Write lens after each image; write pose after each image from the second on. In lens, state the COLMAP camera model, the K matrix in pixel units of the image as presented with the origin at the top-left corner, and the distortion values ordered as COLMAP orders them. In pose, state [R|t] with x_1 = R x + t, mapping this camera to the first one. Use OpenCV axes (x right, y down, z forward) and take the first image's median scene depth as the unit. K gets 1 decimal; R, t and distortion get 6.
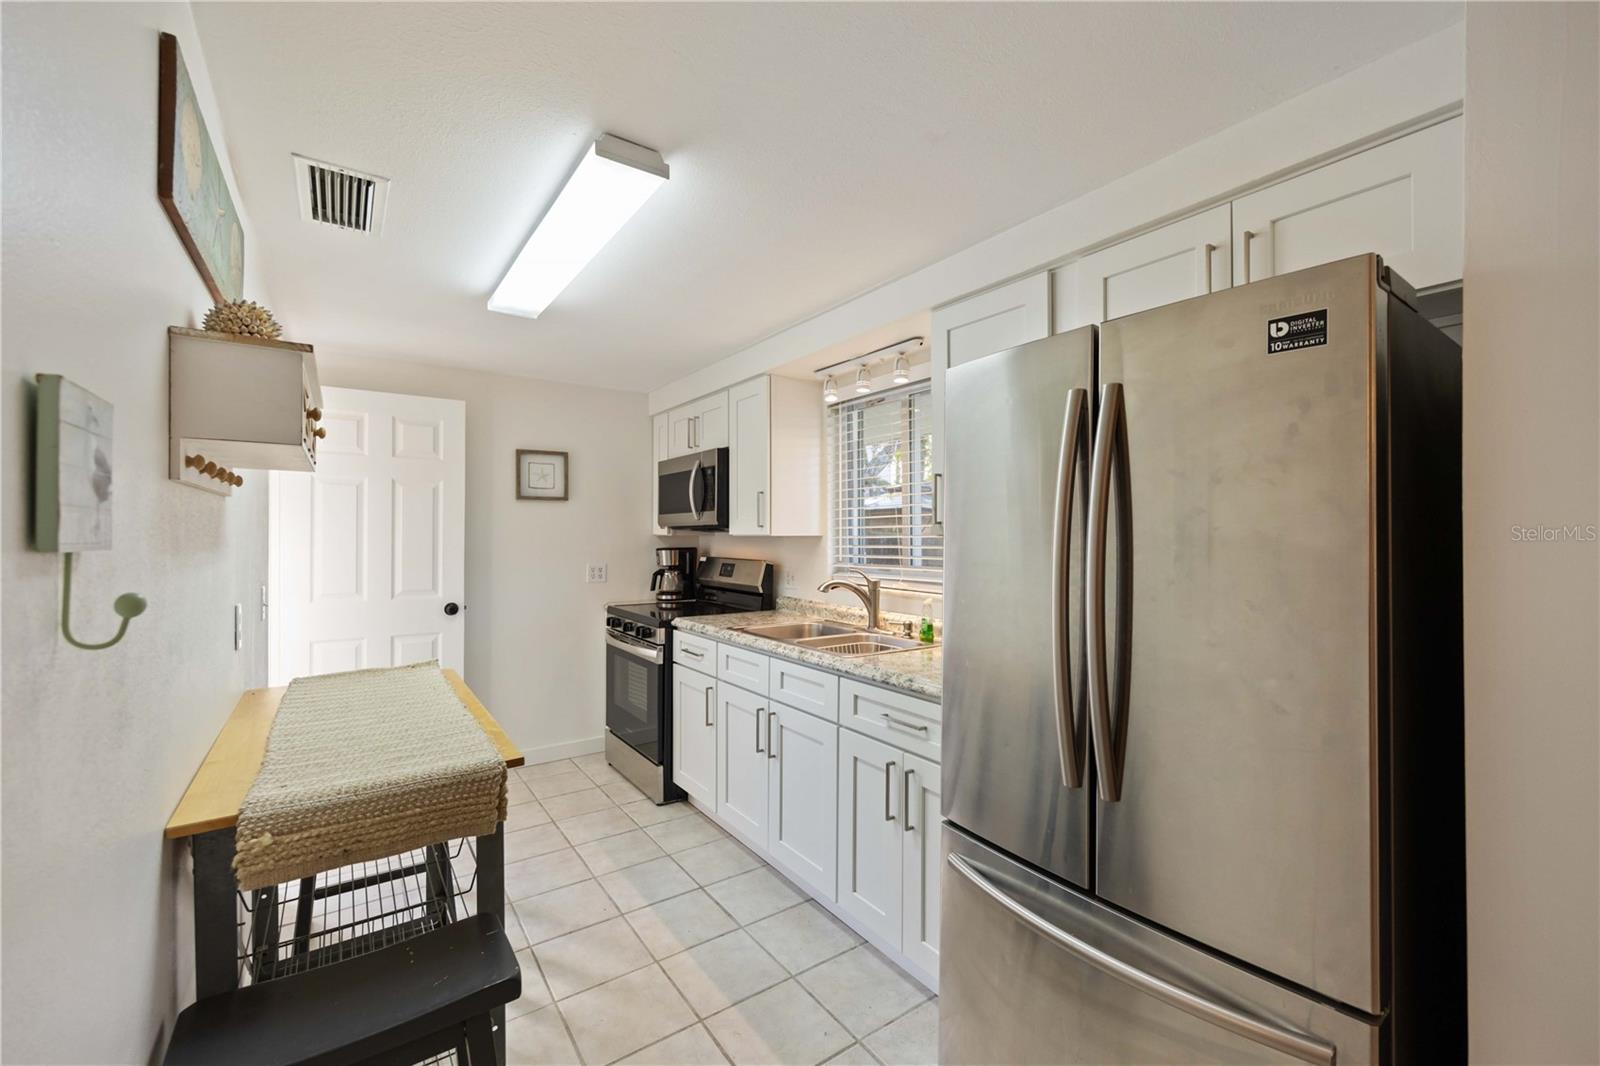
lens RADIAL K [[639.0, 0, 799.4], [0, 639.0, 534.6], [0, 0, 1]] dist [-0.009227, 0.000308]
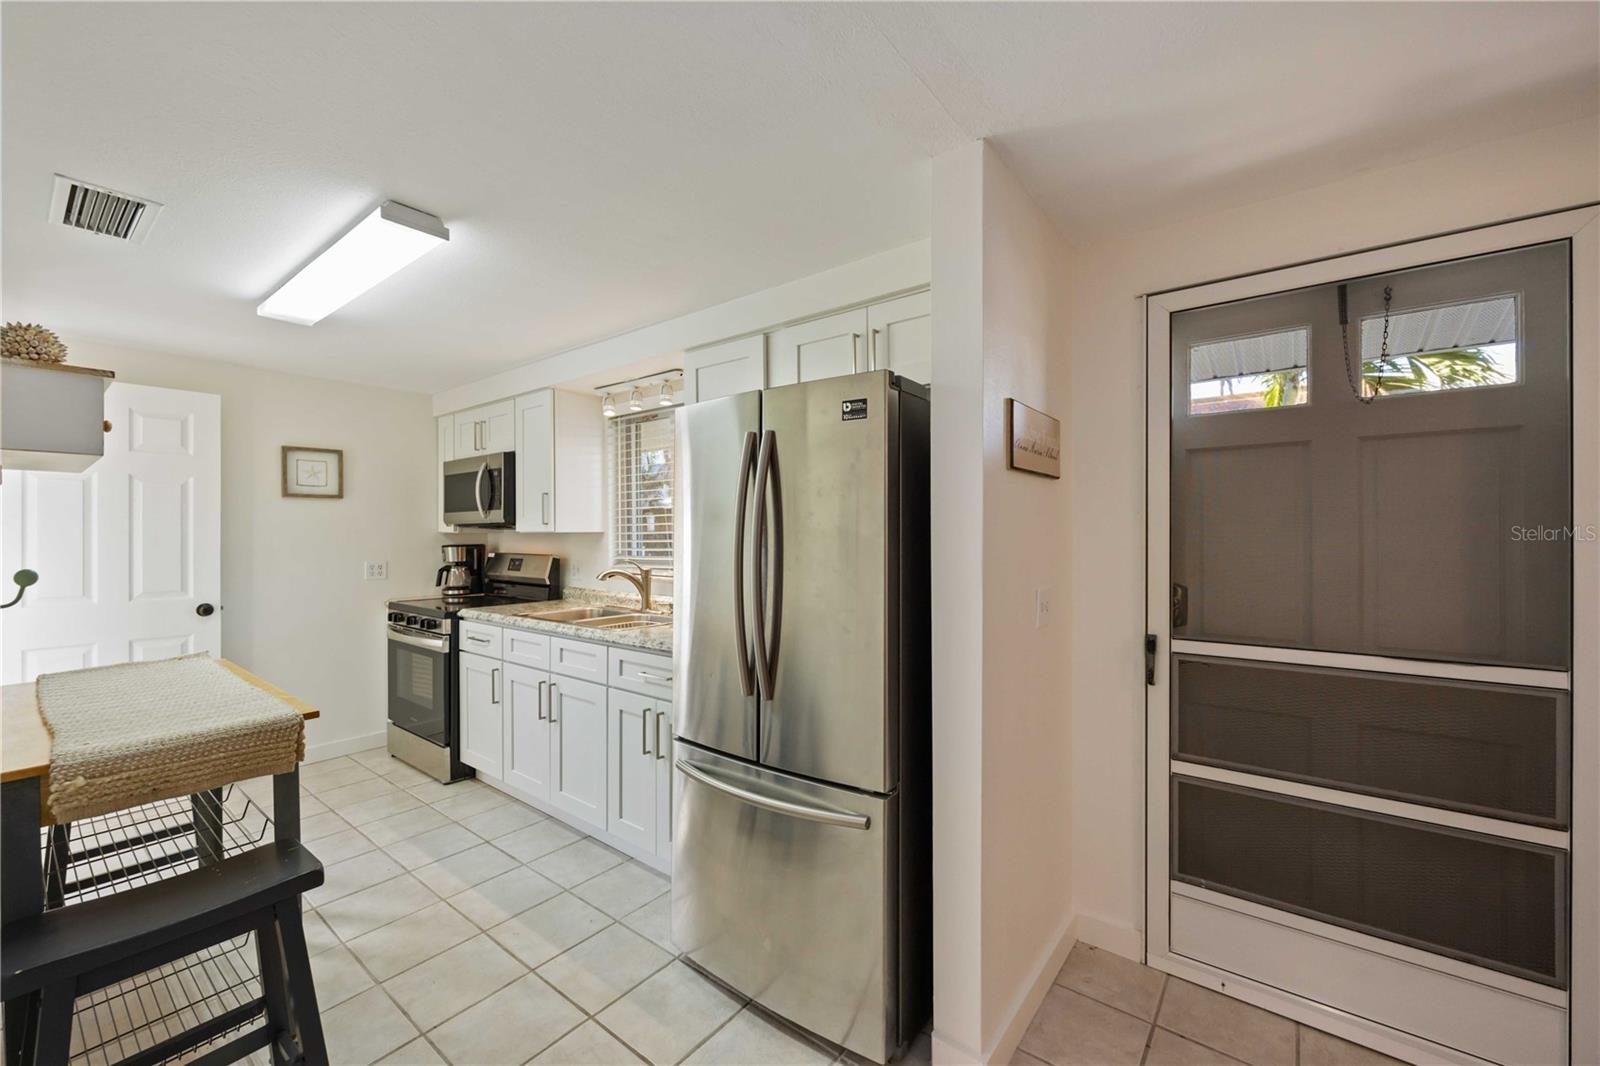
lens RADIAL K [[639.0, 0, 806.3], [0, 639.0, 533.9], [0, 0, 1]] dist [-0.009227, 0.000308]
pose [[0.956547, -0.005468, 0.291525, 0.062135], [0.004810, 0.999984, 0.002975, 0.004423], [-0.291537, -0.001443, 0.956558, -0.248247]]
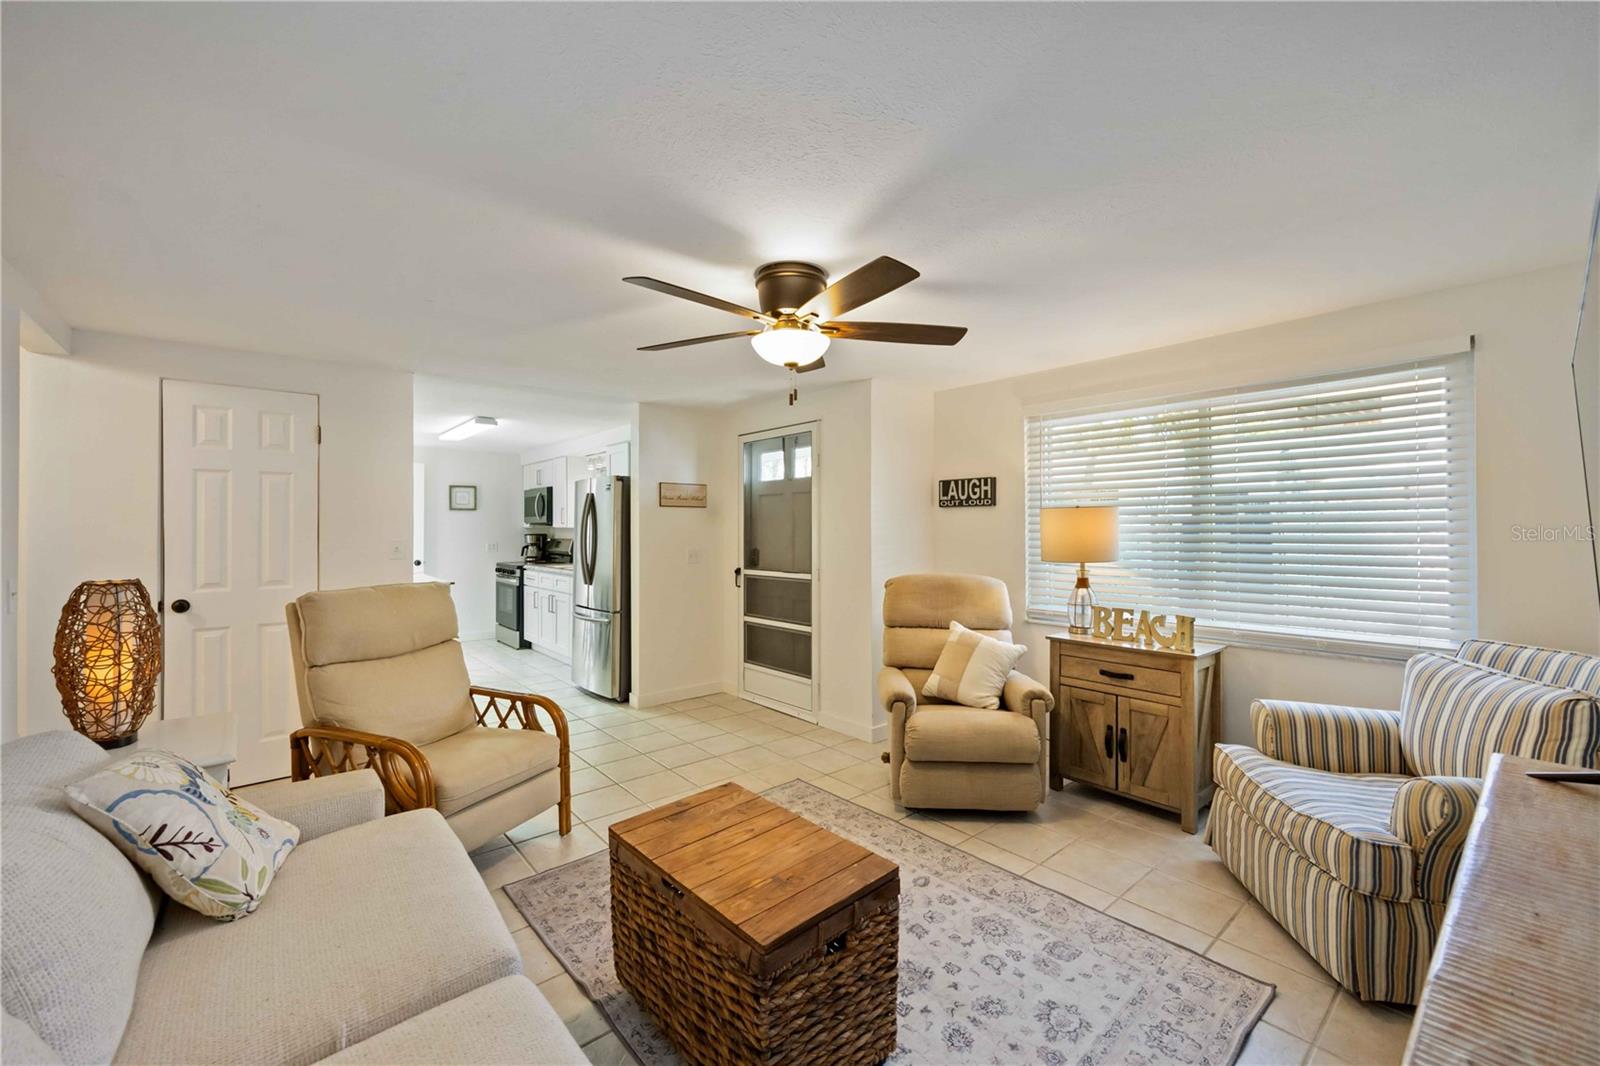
lens RADIAL K [[639.0, 0, 800.3], [0, 639.0, 528.2], [0, 0, 1]] dist [-0.009227, 0.000308]
pose [[0.995329, -0.002339, 0.096513, 0.681421], [0.002492, 0.999996, -0.001462, 0.012199], [-0.096510, 0.001695, 0.995331, -1.625015]]
